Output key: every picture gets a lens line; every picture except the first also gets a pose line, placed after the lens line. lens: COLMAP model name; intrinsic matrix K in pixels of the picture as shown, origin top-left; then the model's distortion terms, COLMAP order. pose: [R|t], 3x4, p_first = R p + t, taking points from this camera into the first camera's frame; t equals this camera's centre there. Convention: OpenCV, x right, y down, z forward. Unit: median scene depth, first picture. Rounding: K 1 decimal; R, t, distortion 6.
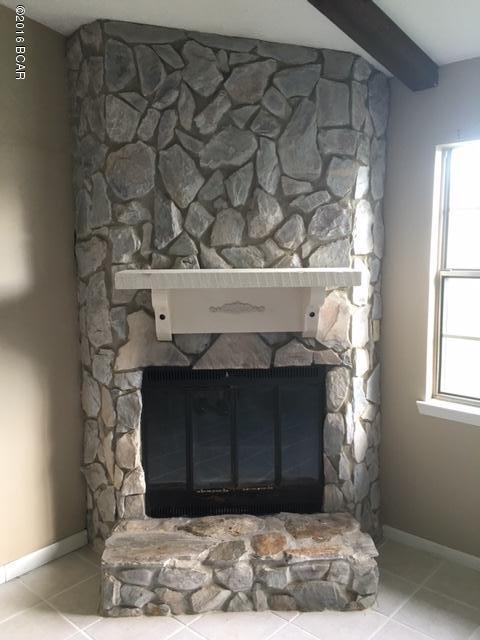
lens RADIAL K [[544.3, 0, 238.7], [0, 544.3, 317.8], [0, 0, 1]] dist [0.076196, -0.102736]
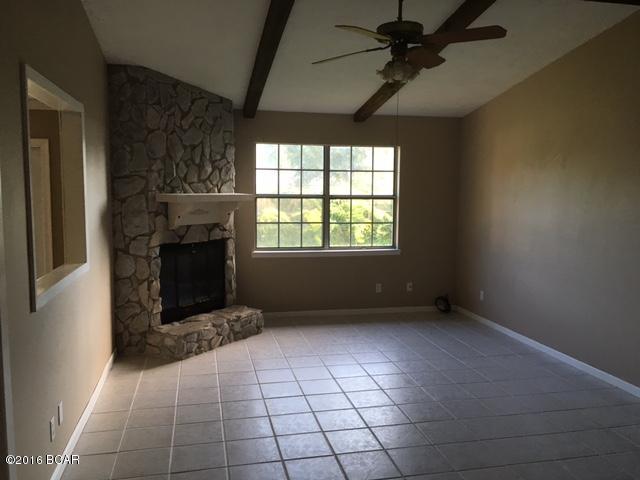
lens RADIAL K [[544.3, 0, 320.0], [0, 544.3, 240.0], [0, 0, 1]] dist [0.076196, -0.102736]
pose [[0.577752, -0.067446, 0.813421, -1.457600], [0.081922, 0.996339, 0.024426, 0.075574], [-0.812091, 0.052525, 0.581163, -0.594827]]
